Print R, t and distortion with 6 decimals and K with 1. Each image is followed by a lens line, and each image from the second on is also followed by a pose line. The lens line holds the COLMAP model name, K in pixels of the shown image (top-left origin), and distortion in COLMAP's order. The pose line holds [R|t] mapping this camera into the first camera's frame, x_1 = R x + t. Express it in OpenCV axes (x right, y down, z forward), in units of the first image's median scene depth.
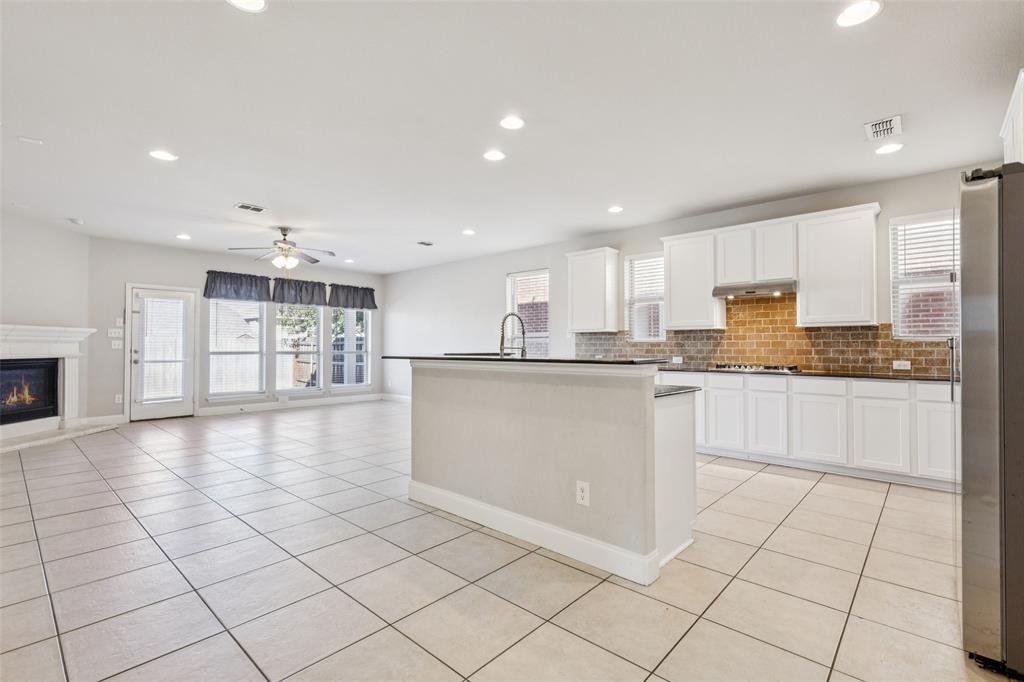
lens RADIAL K [[461.0, 0, 509.7], [0, 461.0, 345.0], [0, 0, 1]] dist [0.007310, -0.002176]
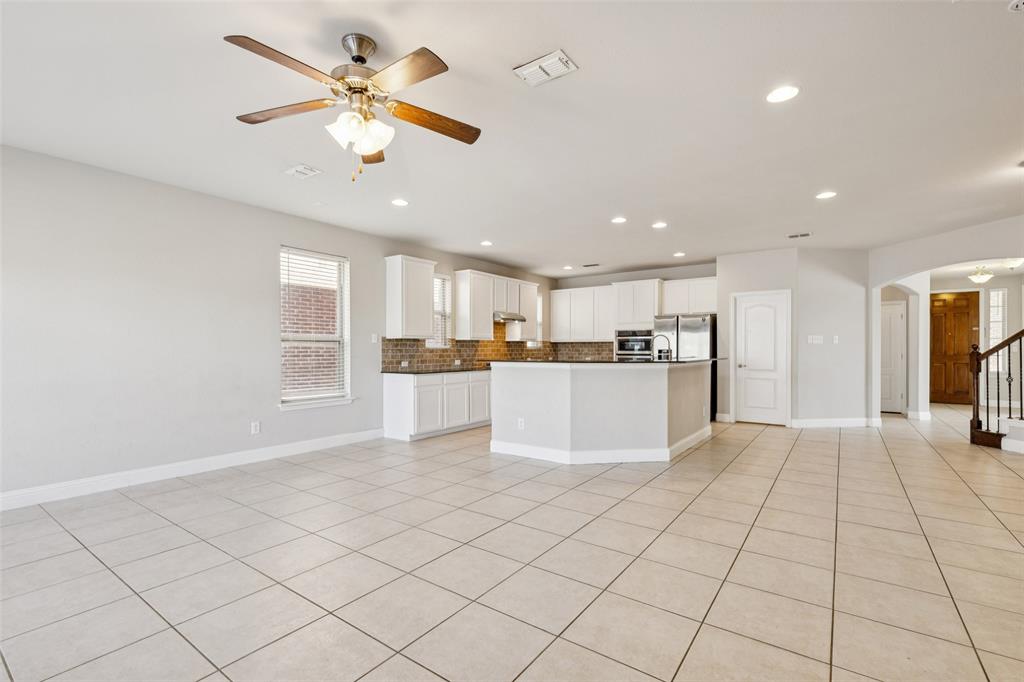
lens RADIAL K [[461.0, 0, 508.2], [0, 461.0, 339.5], [0, 0, 1]] dist [0.007310, -0.002176]
pose [[-0.111470, 0.025418, 0.993443, -0.928182], [0.002061, 0.999677, -0.025346, 0.000921], [-0.993766, -0.000778, -0.111486, 0.987504]]
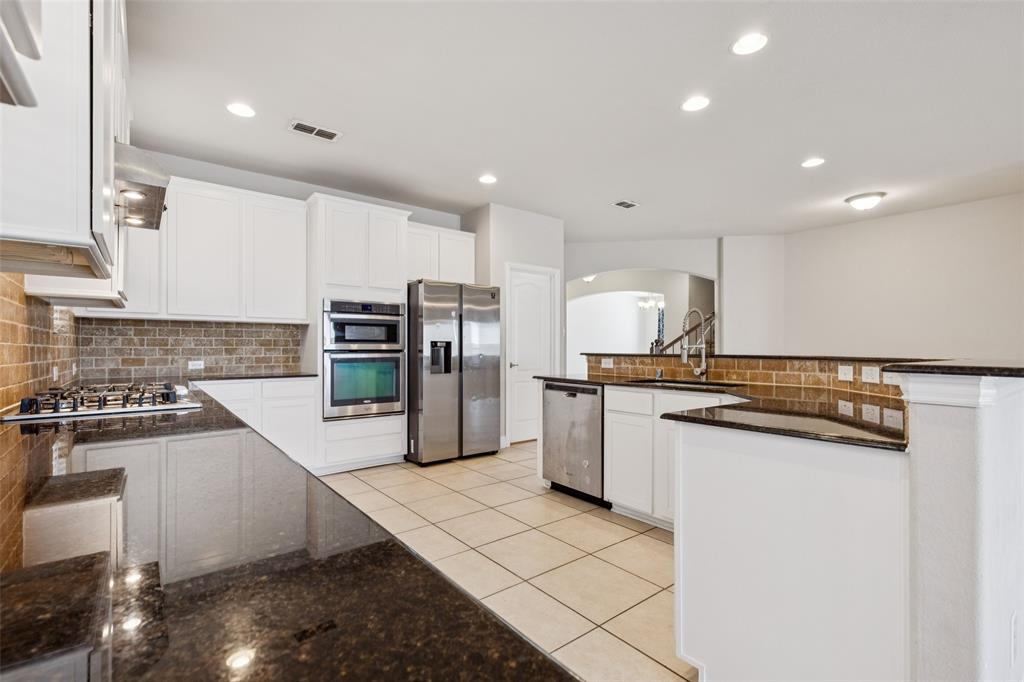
lens RADIAL K [[461.0, 0, 511.6], [0, 461.0, 346.8], [0, 0, 1]] dist [0.007310, -0.002176]
pose [[-0.987404, 0.004639, 0.158149, -0.240860], [0.004224, 0.999987, -0.002961, 0.005873], [-0.158161, -0.002255, -0.987411, 1.065279]]
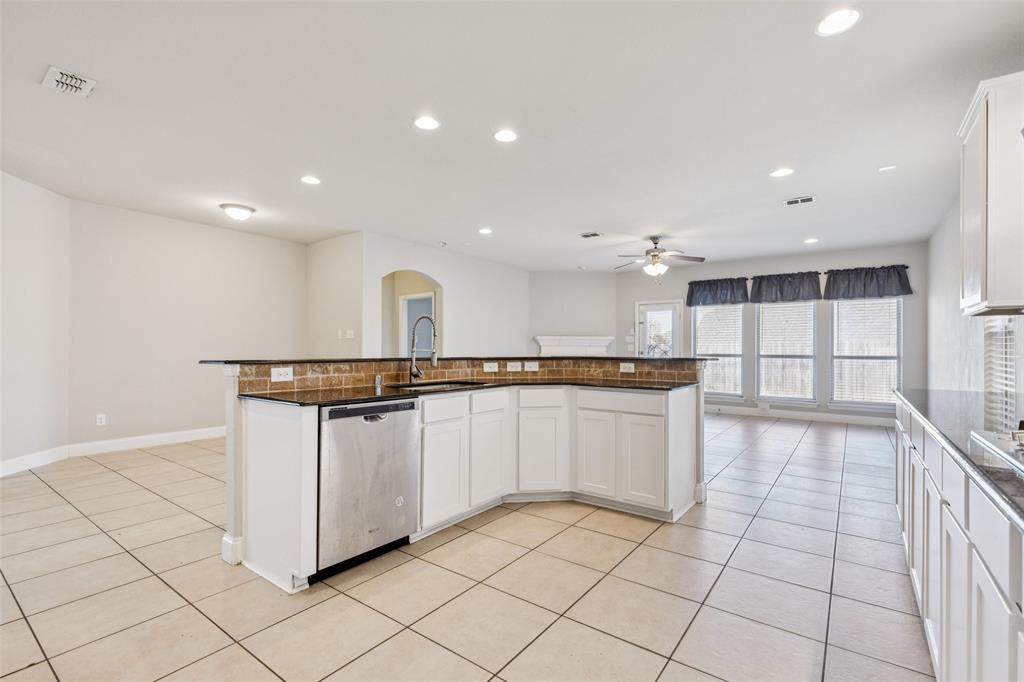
lens RADIAL K [[461.0, 0, 509.9], [0, 461.0, 348.7], [0, 0, 1]] dist [0.007310, -0.002176]
pose [[0.104098, -0.000665, -0.994567, 0.357558], [-0.000336, 1.000000, -0.000704, 0.002333], [0.994567, 0.000407, 0.104098, 0.379486]]
